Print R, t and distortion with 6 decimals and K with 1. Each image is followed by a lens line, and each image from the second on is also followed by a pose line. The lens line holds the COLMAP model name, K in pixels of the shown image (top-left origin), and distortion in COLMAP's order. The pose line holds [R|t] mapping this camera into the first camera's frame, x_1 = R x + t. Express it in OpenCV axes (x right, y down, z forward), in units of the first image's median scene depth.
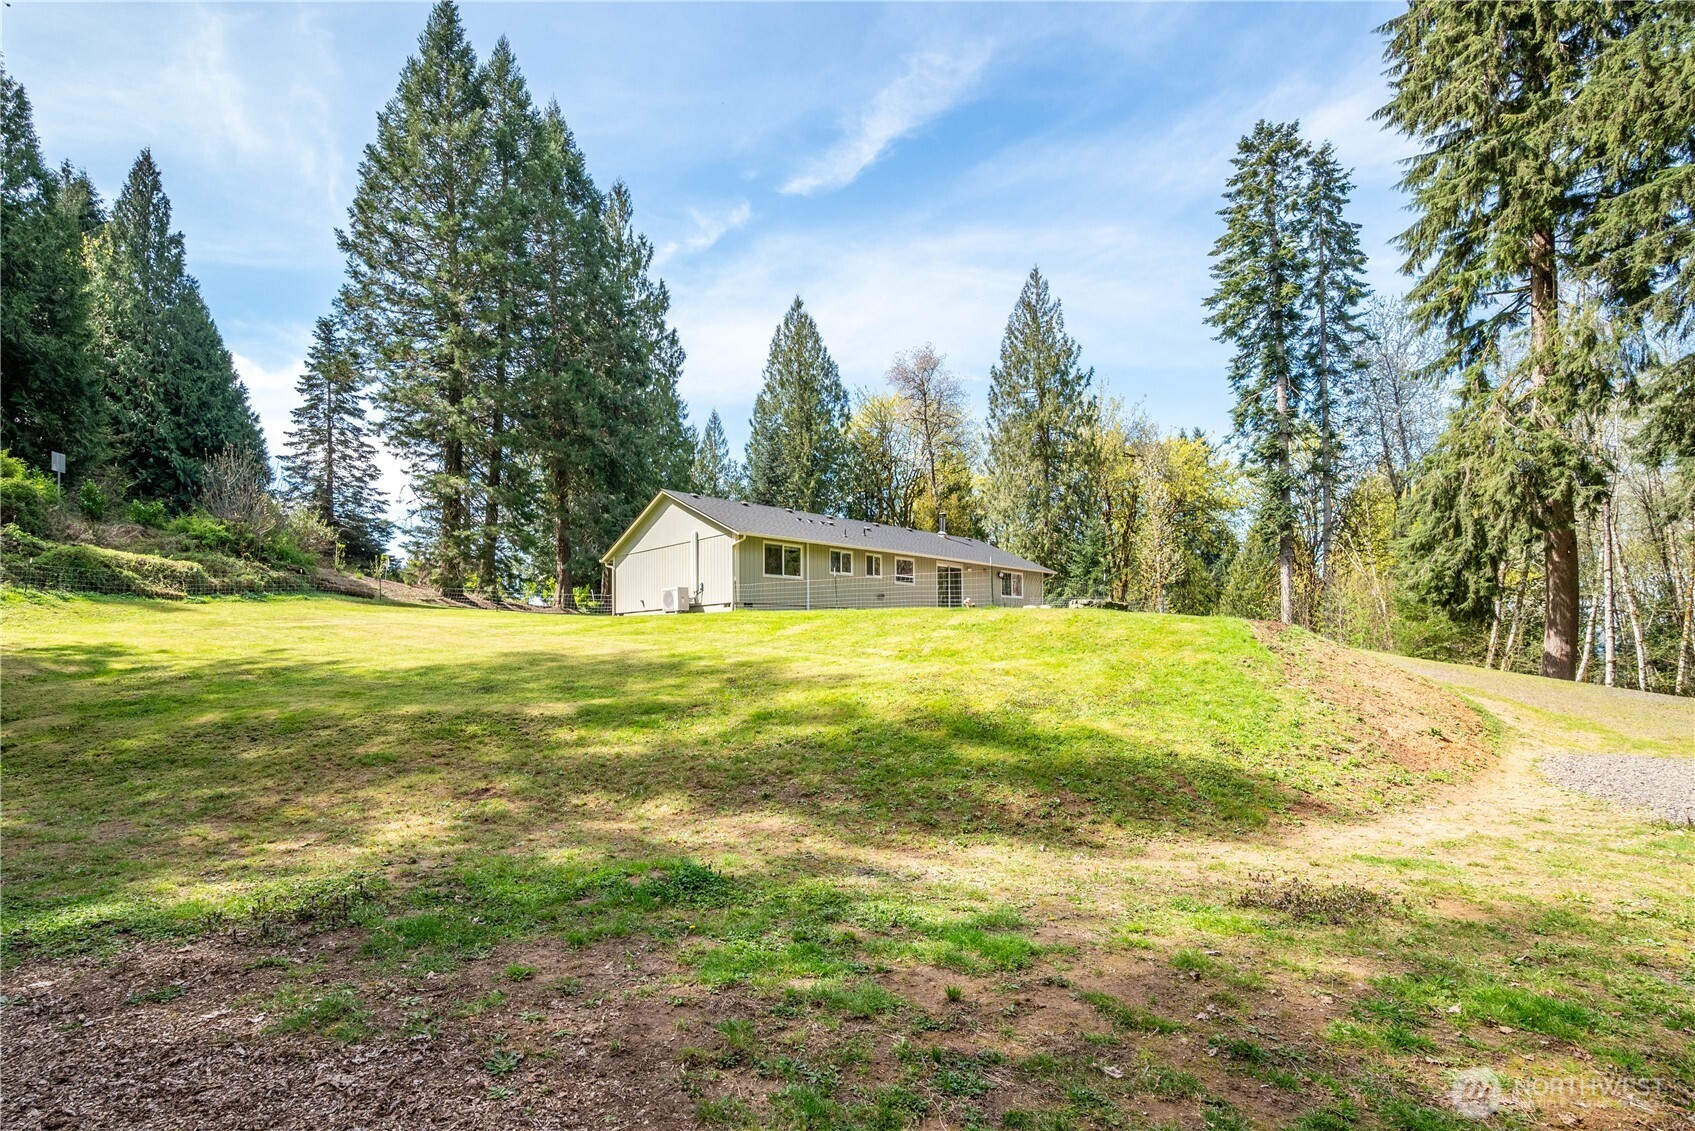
lens RADIAL K [[722.0, 0, 811.1], [0, 722.0, 635.0], [0, 0, 1]] dist [-0.002226, -0.000194]
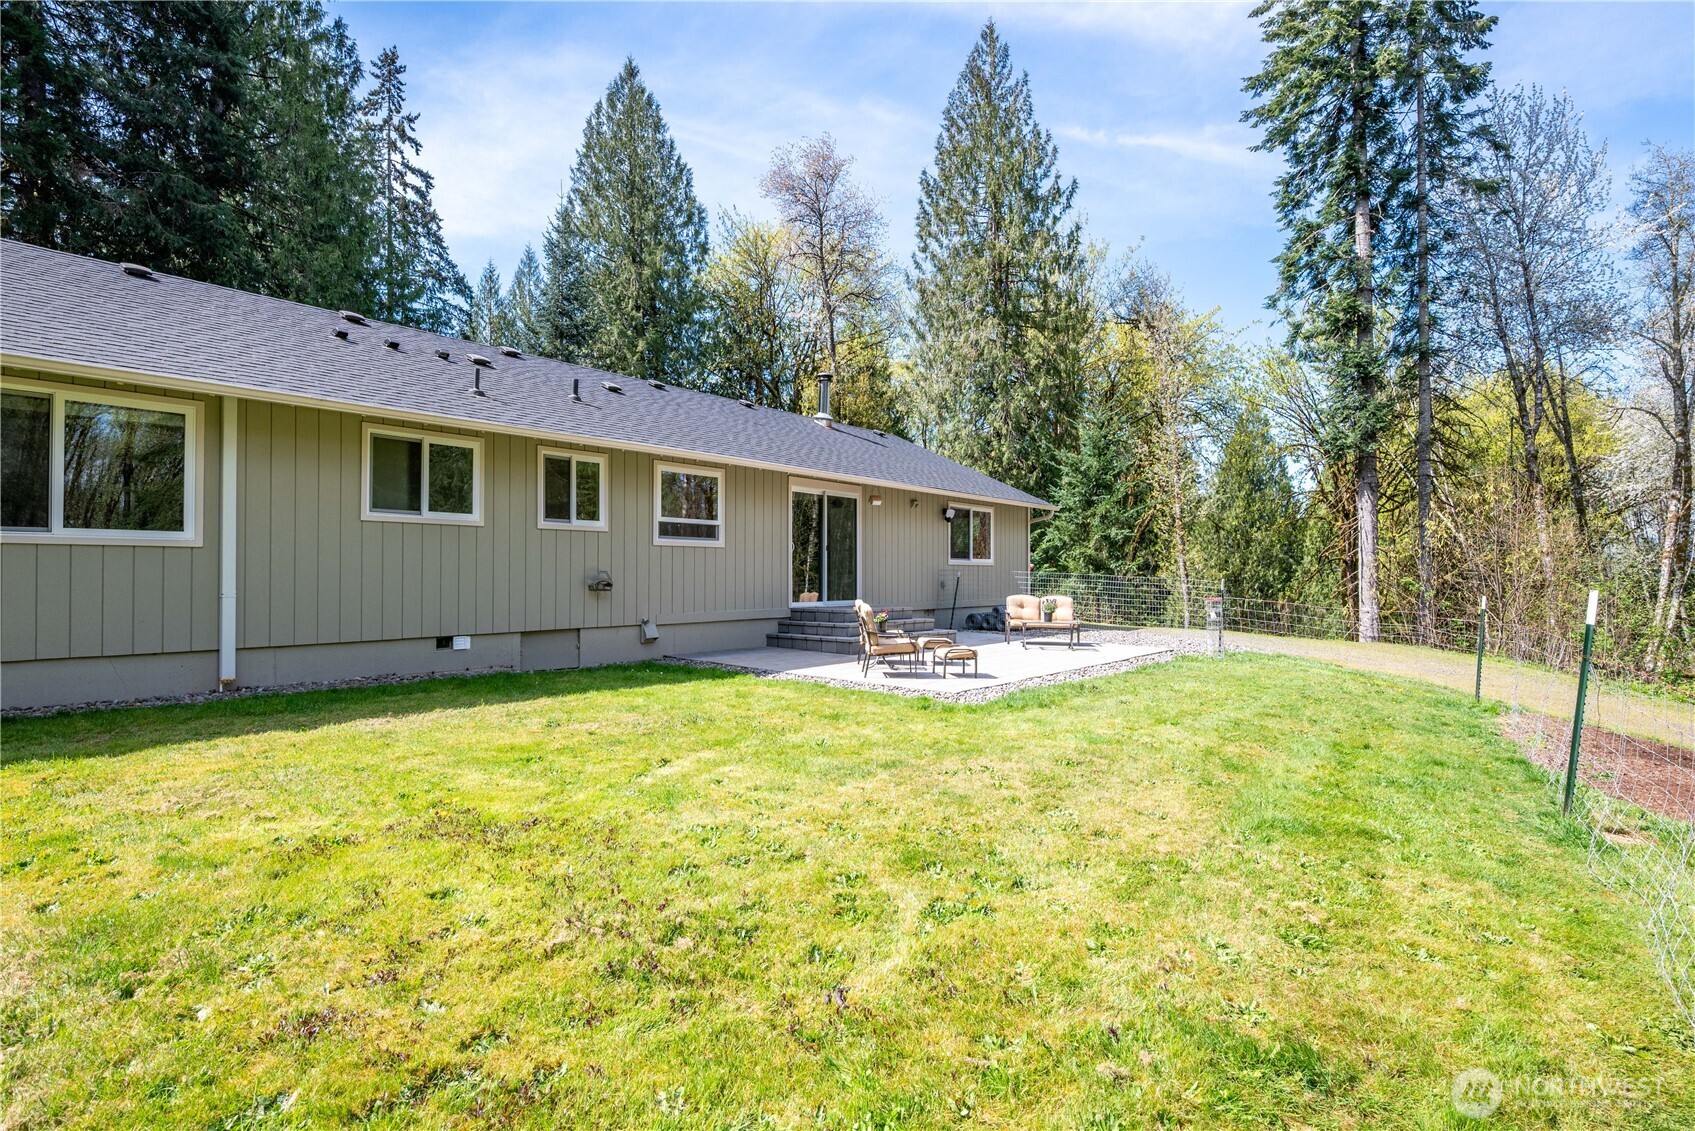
lens RADIAL K [[881.3, 0, 848.0], [0, 881.3, 566.8], [0, 0, 1]] dist [-0.001107, -0.000255]
pose [[0.985269, 0.009133, 0.170767, 0.057746], [-0.010135, 0.999936, 0.004993, -0.027342], [-0.170710, -0.006650, 0.985299, 0.249750]]
